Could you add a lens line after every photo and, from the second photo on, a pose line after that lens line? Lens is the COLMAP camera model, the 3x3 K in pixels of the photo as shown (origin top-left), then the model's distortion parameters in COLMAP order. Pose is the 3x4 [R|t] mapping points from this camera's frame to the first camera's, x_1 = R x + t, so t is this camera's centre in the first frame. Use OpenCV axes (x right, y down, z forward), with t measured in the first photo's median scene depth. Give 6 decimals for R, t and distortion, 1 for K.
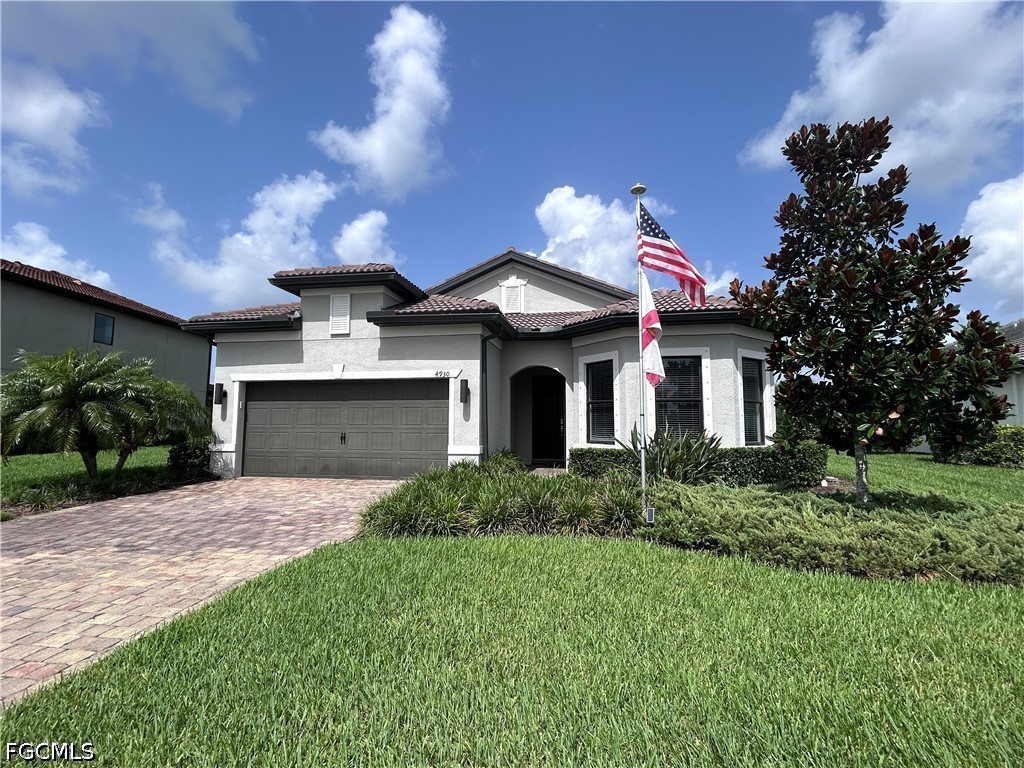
lens RADIAL K [[473.5, 0, 513.0], [0, 473.5, 381.5], [0, 0, 1]] dist [0.000508, 0.000630]
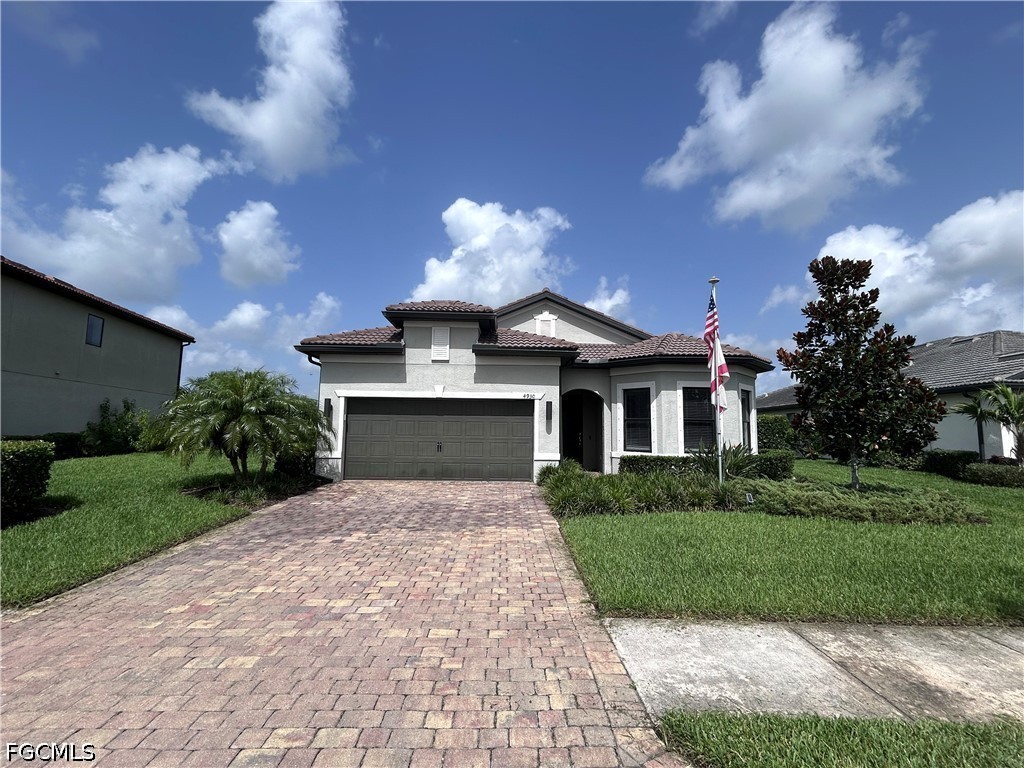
lens RADIAL K [[473.5, 0, 513.0], [0, 473.5, 381.5], [0, 0, 1]] dist [0.000508, 0.000630]
pose [[0.980427, 0.030162, 0.194557, -0.419806], [-0.028029, 0.999513, -0.013710, -0.035073], [-0.194876, 0.007989, 0.980795, -0.218607]]
